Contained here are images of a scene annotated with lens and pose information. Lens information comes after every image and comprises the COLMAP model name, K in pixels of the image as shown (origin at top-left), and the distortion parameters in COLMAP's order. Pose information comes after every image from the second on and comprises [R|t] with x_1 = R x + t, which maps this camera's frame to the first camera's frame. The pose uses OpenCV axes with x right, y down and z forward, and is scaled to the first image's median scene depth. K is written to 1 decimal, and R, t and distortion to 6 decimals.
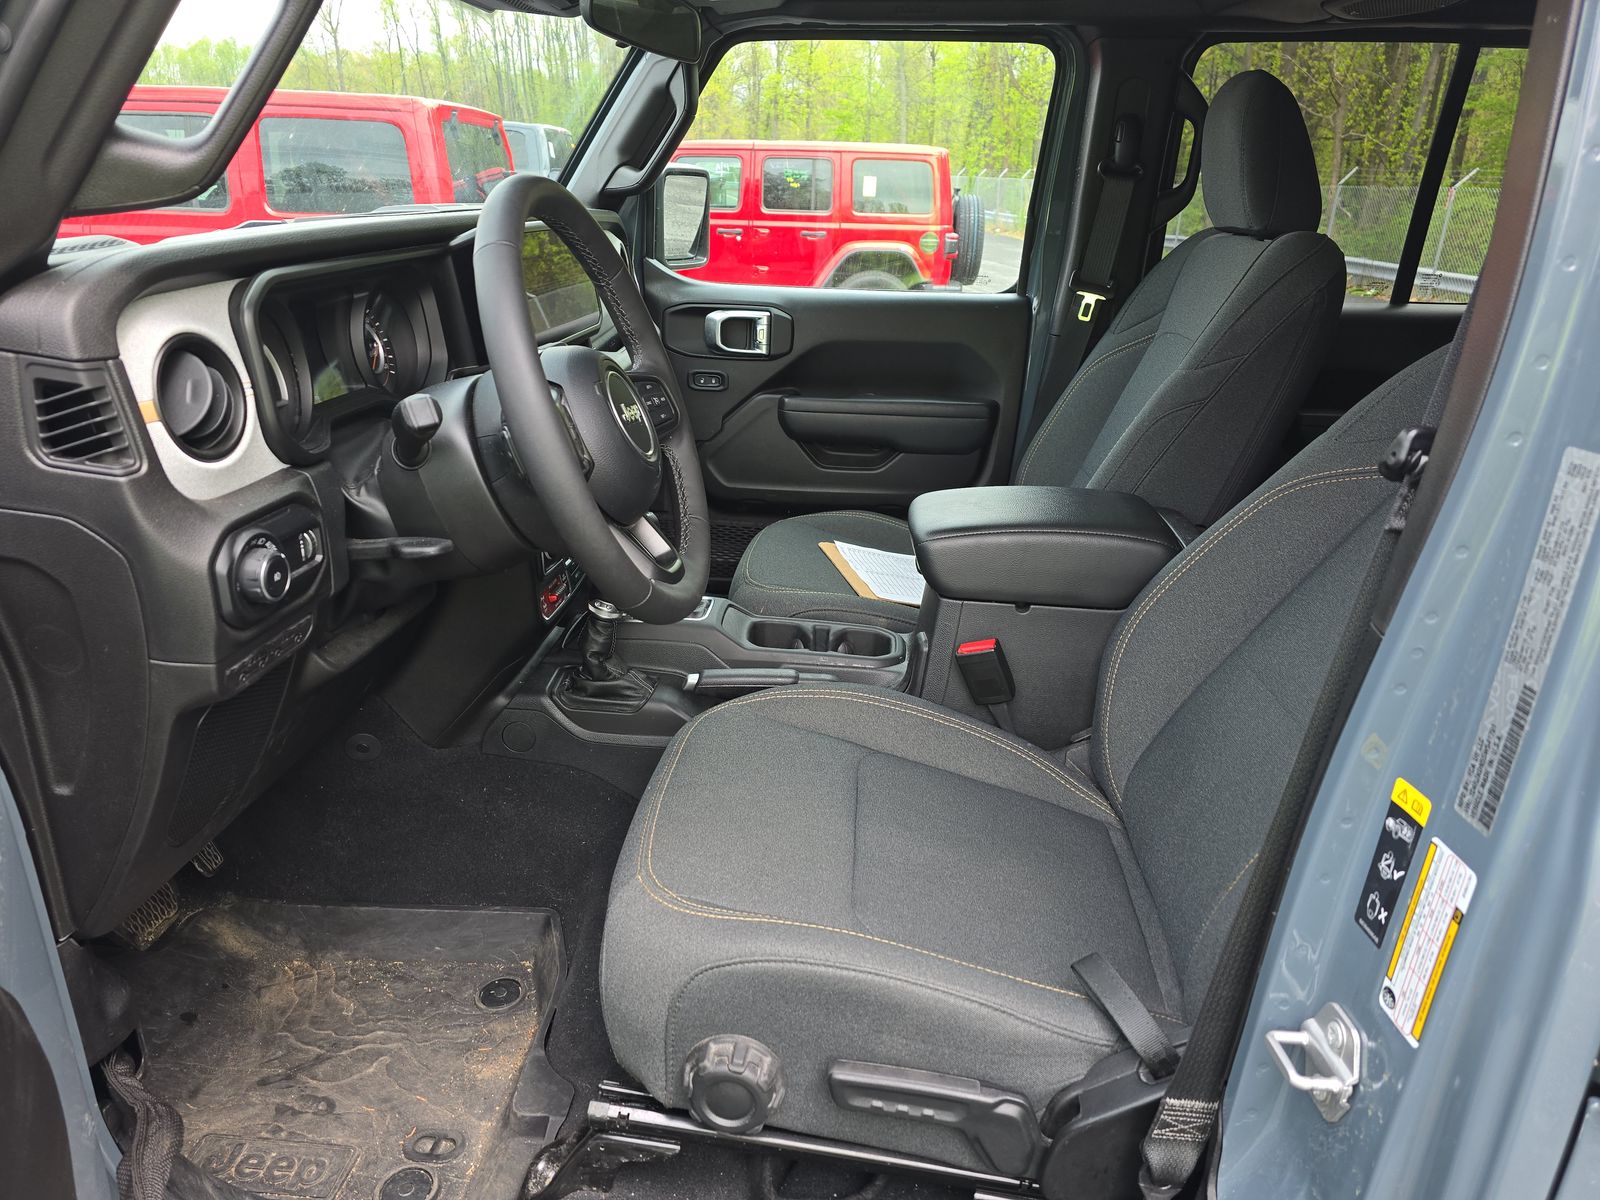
lens RADIAL K [[1074.6, 0, 793.2], [0, 1074.6, 604.3], [0, 0, 1]] dist [0.055450, -0.048627]
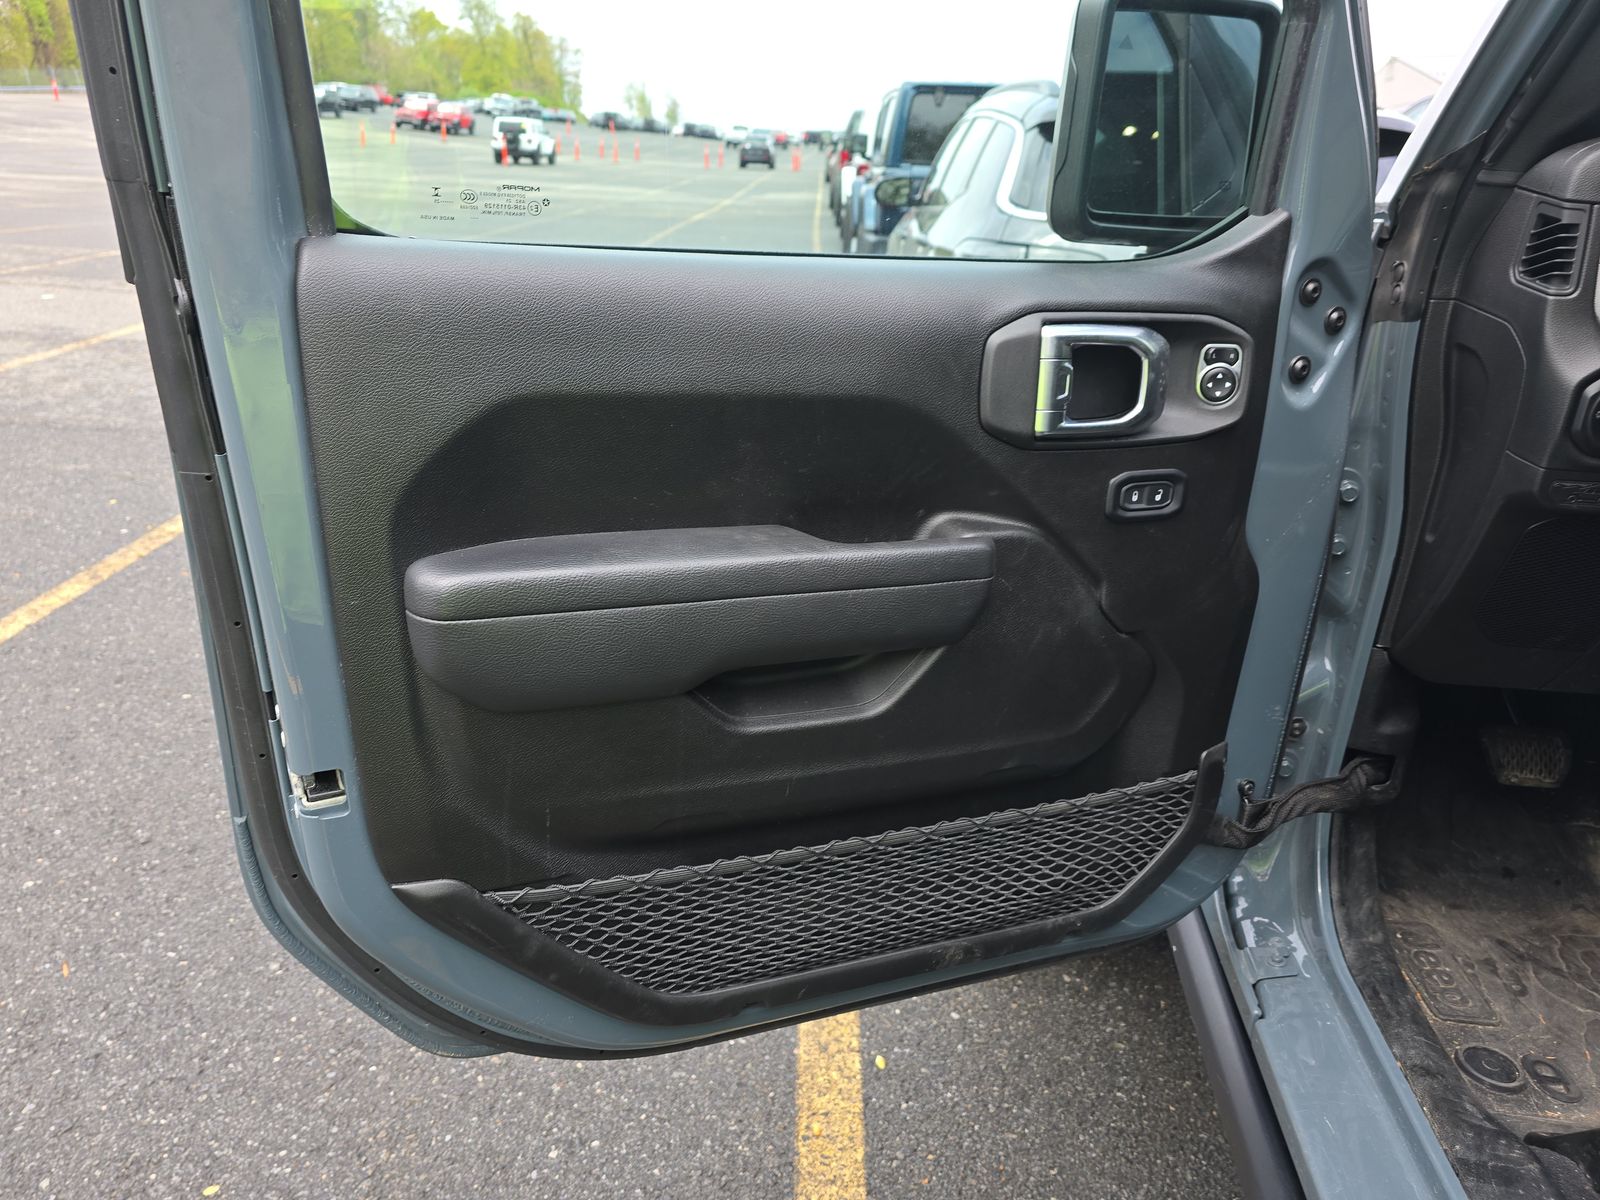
lens RADIAL K [[1074.6, 0, 793.2], [0, 1074.6, 604.3], [0, 0, 1]] dist [0.055450, -0.048627]
pose [[0.022527, 0.359910, -0.932715, 0.605954], [-0.391238, 0.861720, 0.323066, 0.114259], [0.920014, 0.357636, 0.160222, 0.089790]]
